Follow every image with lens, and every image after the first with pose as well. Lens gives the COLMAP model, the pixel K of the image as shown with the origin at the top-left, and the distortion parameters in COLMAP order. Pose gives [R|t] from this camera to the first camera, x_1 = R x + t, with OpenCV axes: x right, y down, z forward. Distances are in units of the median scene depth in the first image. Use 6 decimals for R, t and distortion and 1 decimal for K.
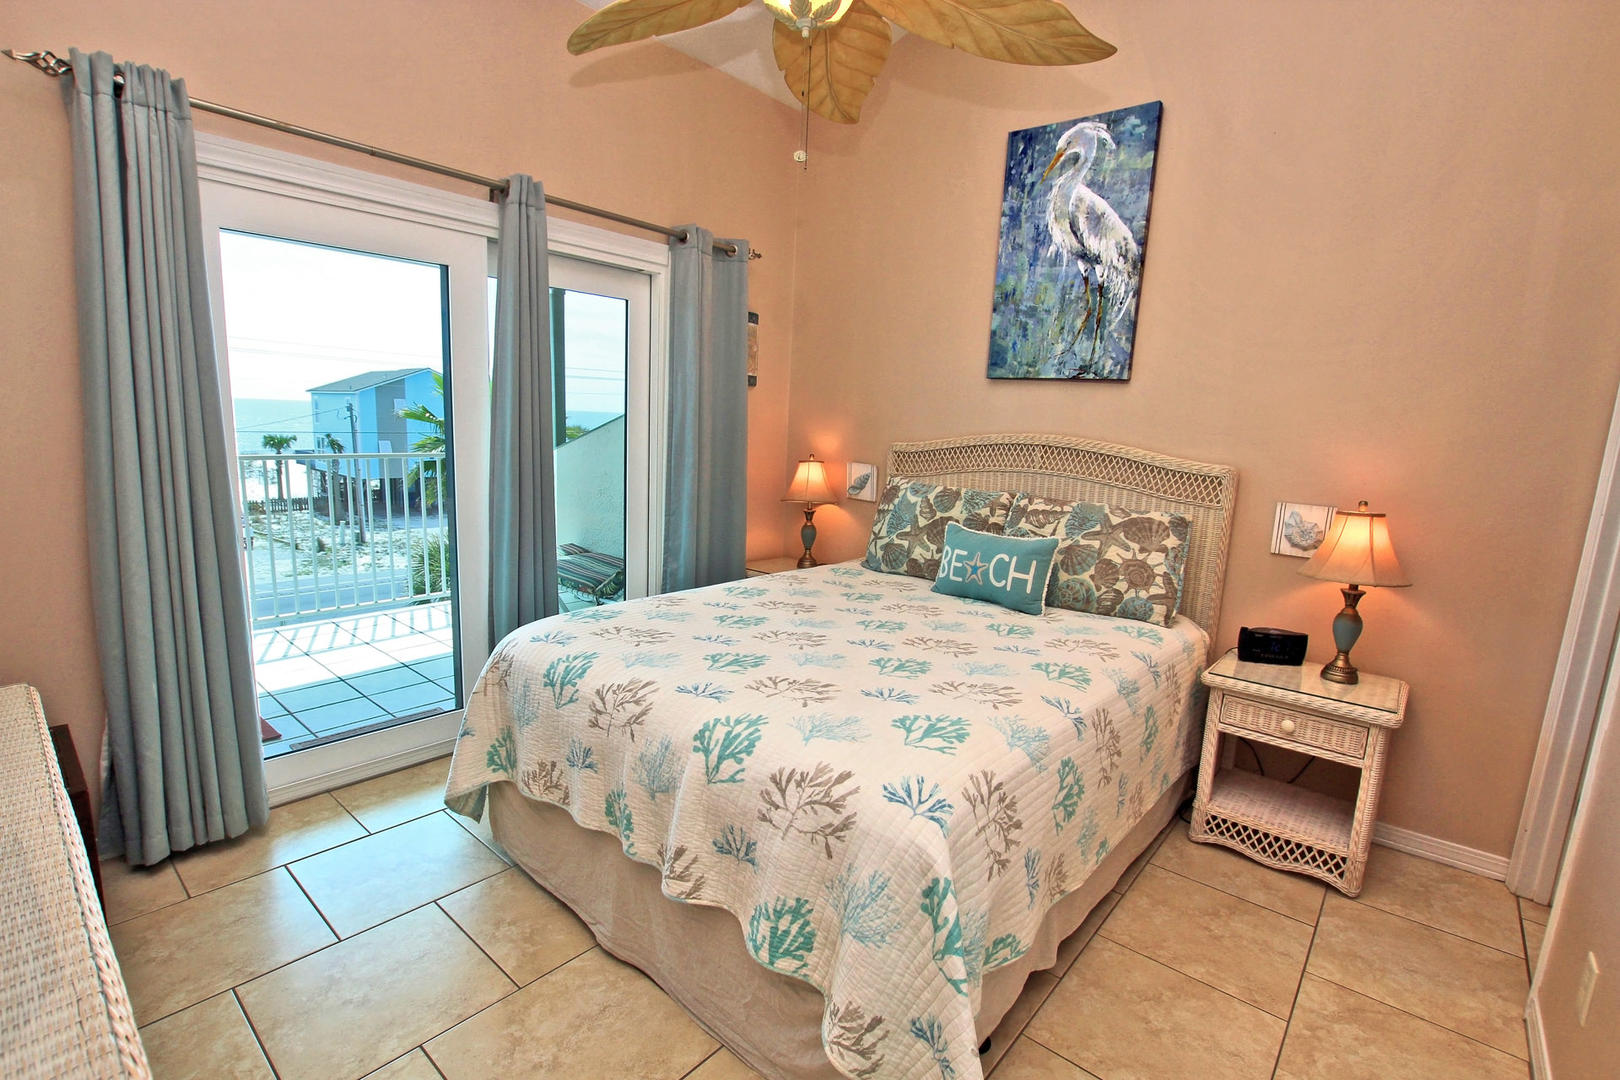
lens RADIAL K [[758.6, 0, 813.2], [0, 758.6, 545.9], [0, 0, 1]] dist [-0.024080, 0.000415]
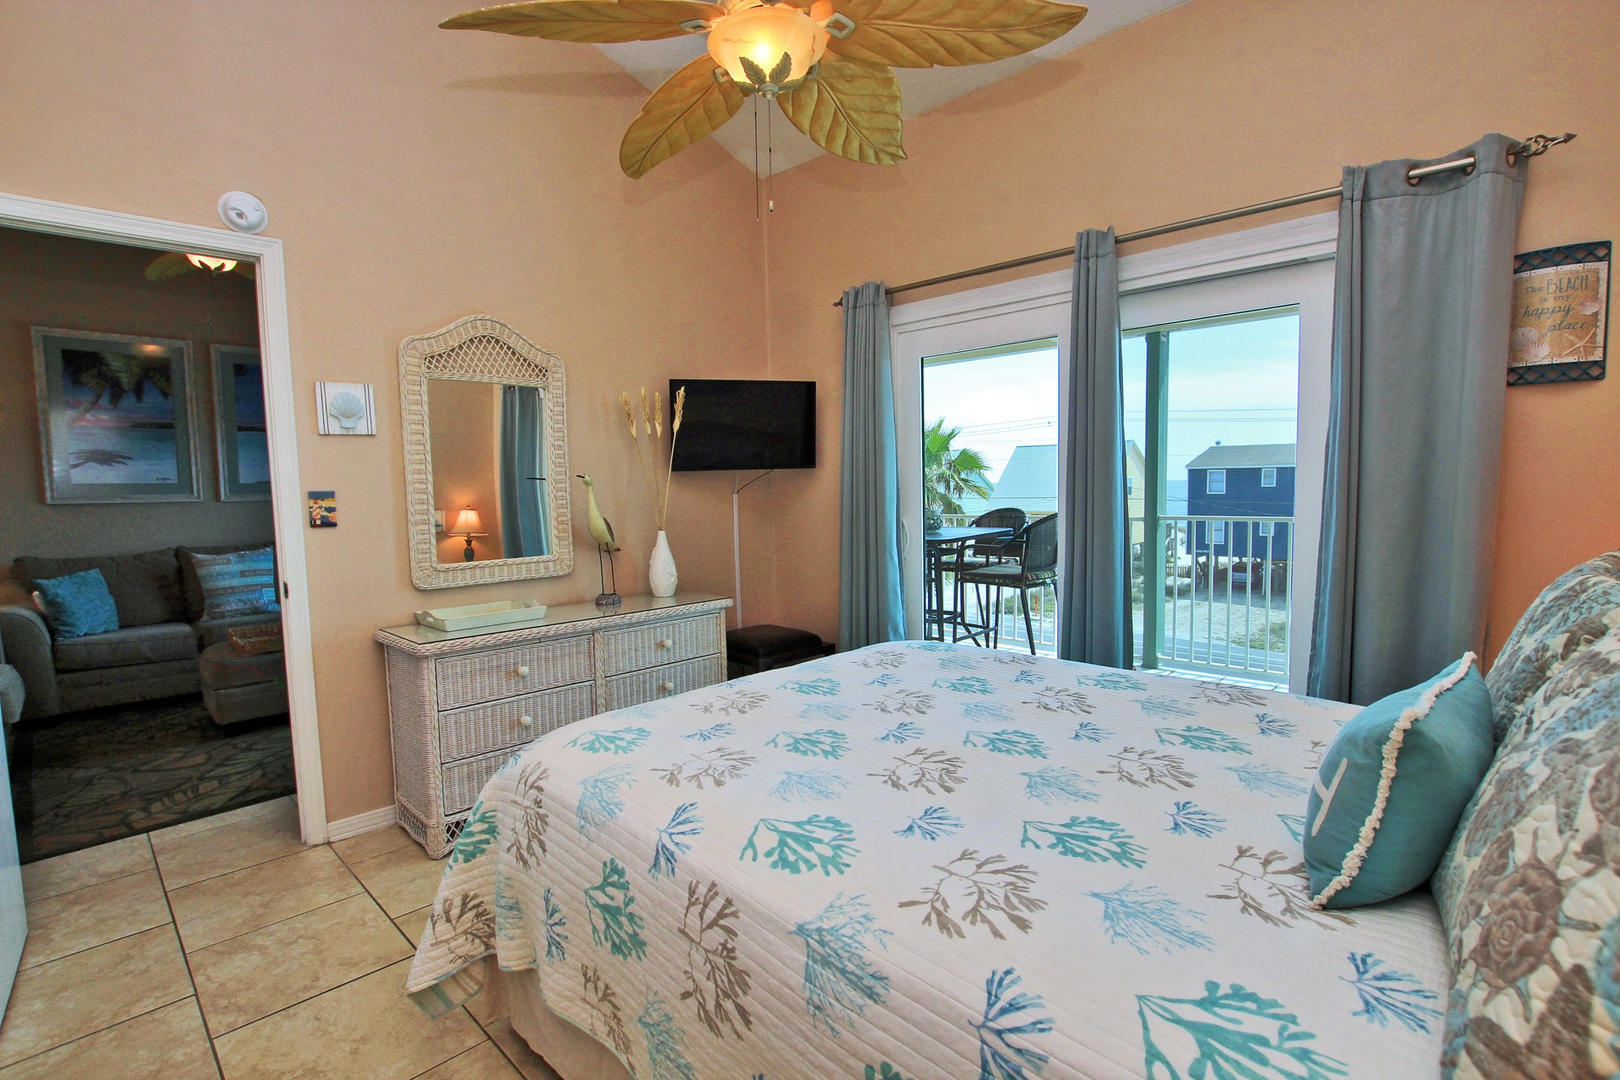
lens RADIAL K [[758.6, 0, 813.2], [0, 758.6, 545.9], [0, 0, 1]] dist [-0.024080, 0.000415]
pose [[-0.074855, 0.035427, -0.996565, 0.789338], [-0.144583, 0.988423, 0.045998, -0.073335], [0.986657, 0.147530, -0.068866, 0.885106]]
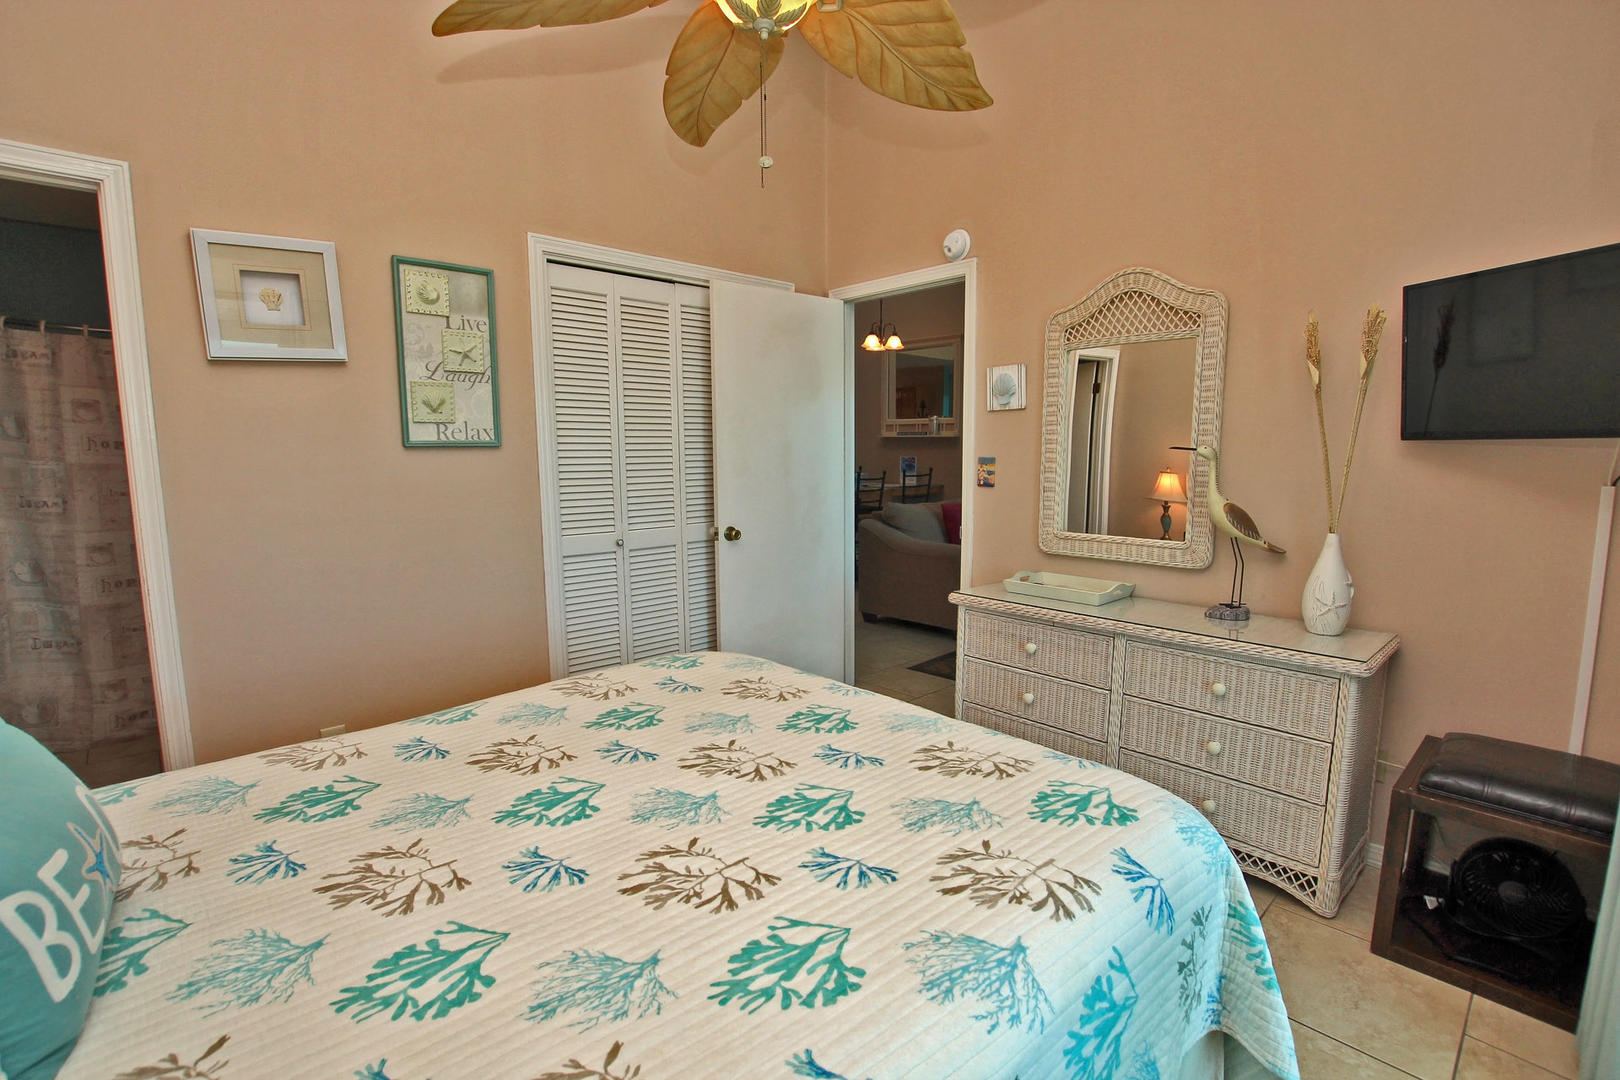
lens RADIAL K [[758.6, 0, 813.2], [0, 758.6, 545.9], [0, 0, 1]] dist [-0.024080, 0.000415]
pose [[-0.992520, -0.058203, 0.107315, -0.149361], [-0.024700, 0.956595, 0.290373, -0.242037], [-0.119558, 0.285551, -0.950877, 1.495745]]
